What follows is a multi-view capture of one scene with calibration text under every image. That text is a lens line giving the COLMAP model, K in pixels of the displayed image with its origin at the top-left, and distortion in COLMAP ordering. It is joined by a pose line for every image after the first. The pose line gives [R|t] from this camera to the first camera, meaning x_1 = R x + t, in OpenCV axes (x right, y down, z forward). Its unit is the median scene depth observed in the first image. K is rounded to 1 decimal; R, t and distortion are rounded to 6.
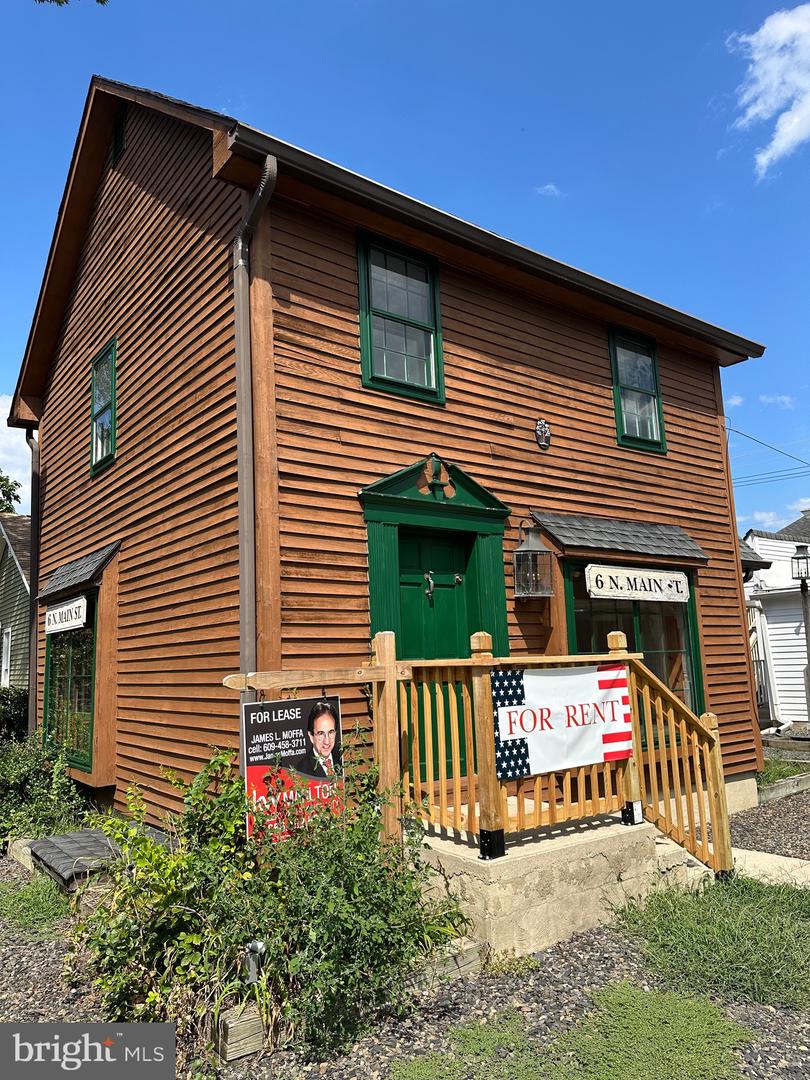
lens RADIAL K [[755.6, 0, 405.7], [0, 755.6, 548.0], [0, 0, 1]] dist [0.068073, -0.086631]
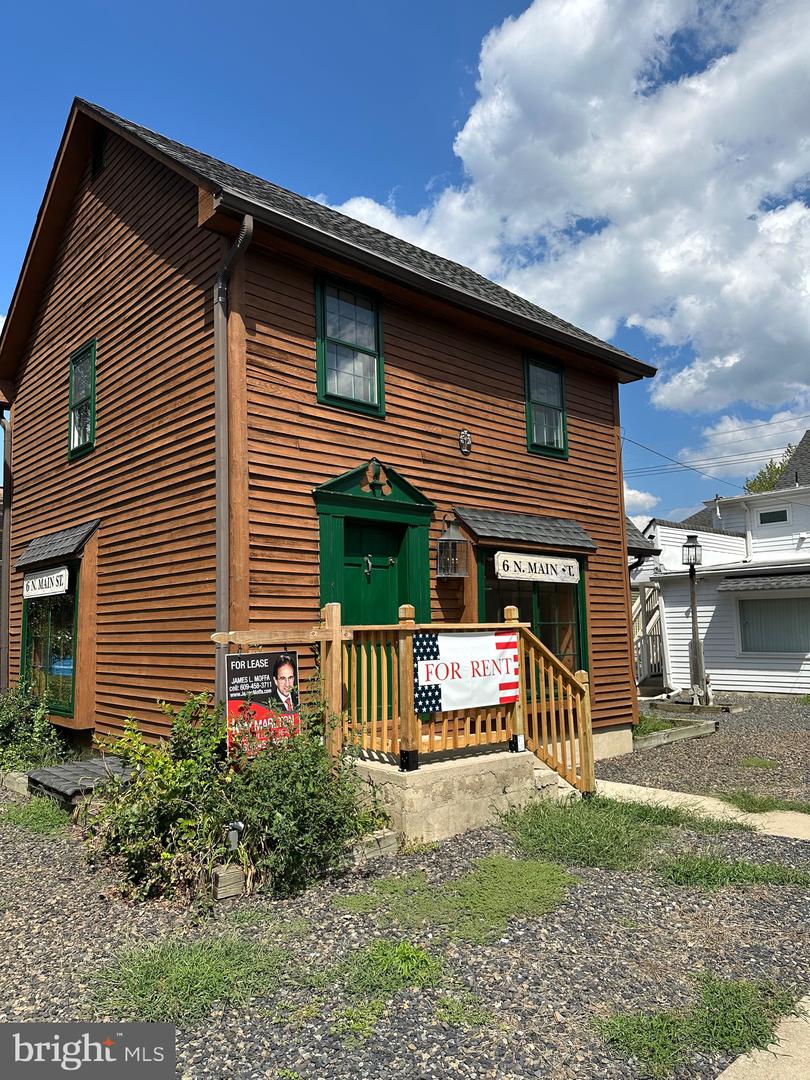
lens RADIAL K [[755.6, 0, 413.2], [0, 755.6, 548.1], [0, 0, 1]] dist [0.068073, -0.086631]
pose [[0.995196, 0.027409, 0.093992, -0.011630], [-0.030761, 0.998935, 0.034399, -0.024947], [-0.092949, -0.037125, 0.994978, -0.234125]]
